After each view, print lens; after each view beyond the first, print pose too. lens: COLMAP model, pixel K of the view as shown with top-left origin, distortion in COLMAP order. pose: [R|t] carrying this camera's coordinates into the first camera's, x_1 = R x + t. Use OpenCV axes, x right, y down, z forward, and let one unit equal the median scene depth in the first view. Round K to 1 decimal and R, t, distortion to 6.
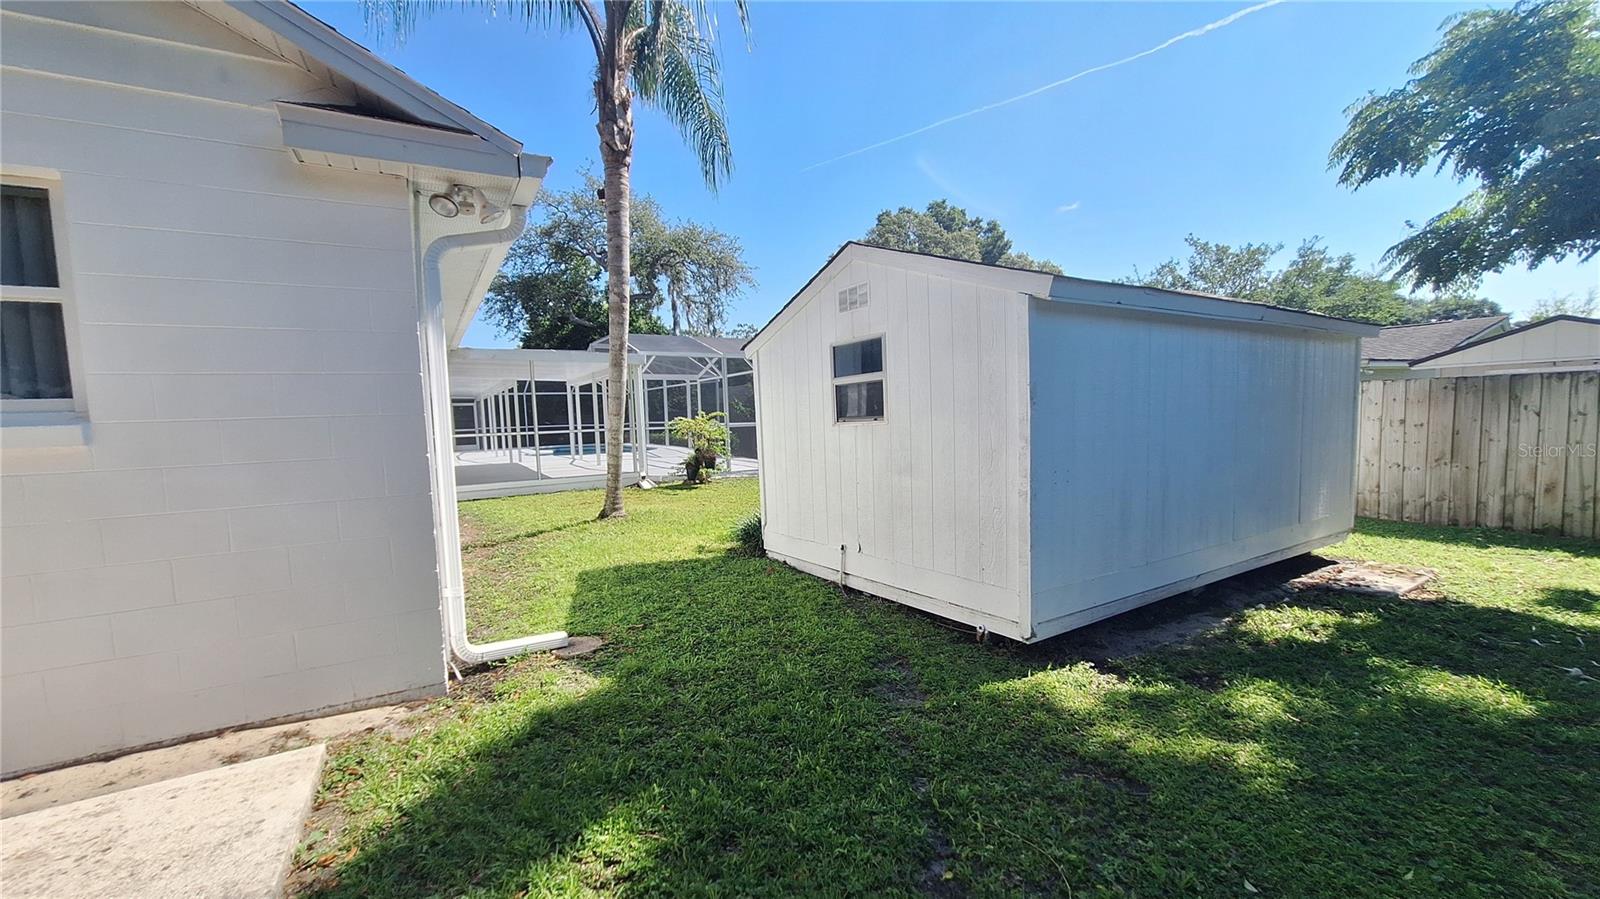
lens RADIAL K [[639.7, 0, 799.0], [0, 639.7, 463.0], [0, 0, 1]] dist [0.001427, 0.000388]
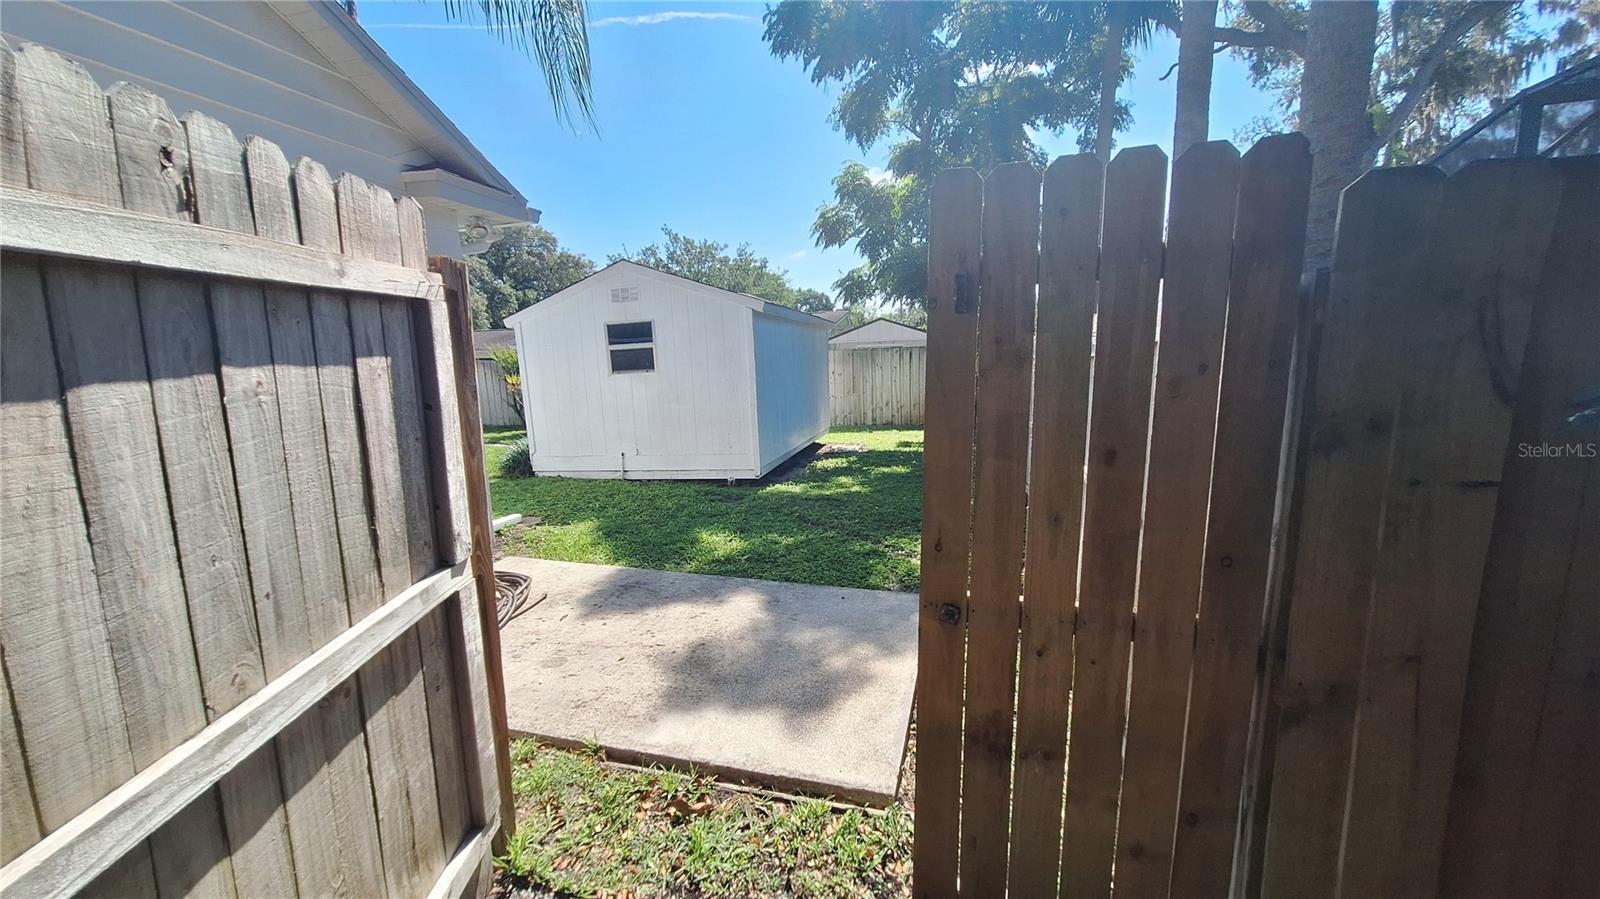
lens RADIAL K [[634.4, 0, 798.3], [0, 634.4, 459.3], [0, 0, 1]] dist [0.000719, 0.000449]
pose [[0.714514, -0.104894, 0.691714, -0.693592], [0.066664, 0.994406, 0.081933, 0.044625], [-0.696438, -0.012430, 0.717509, -0.405911]]
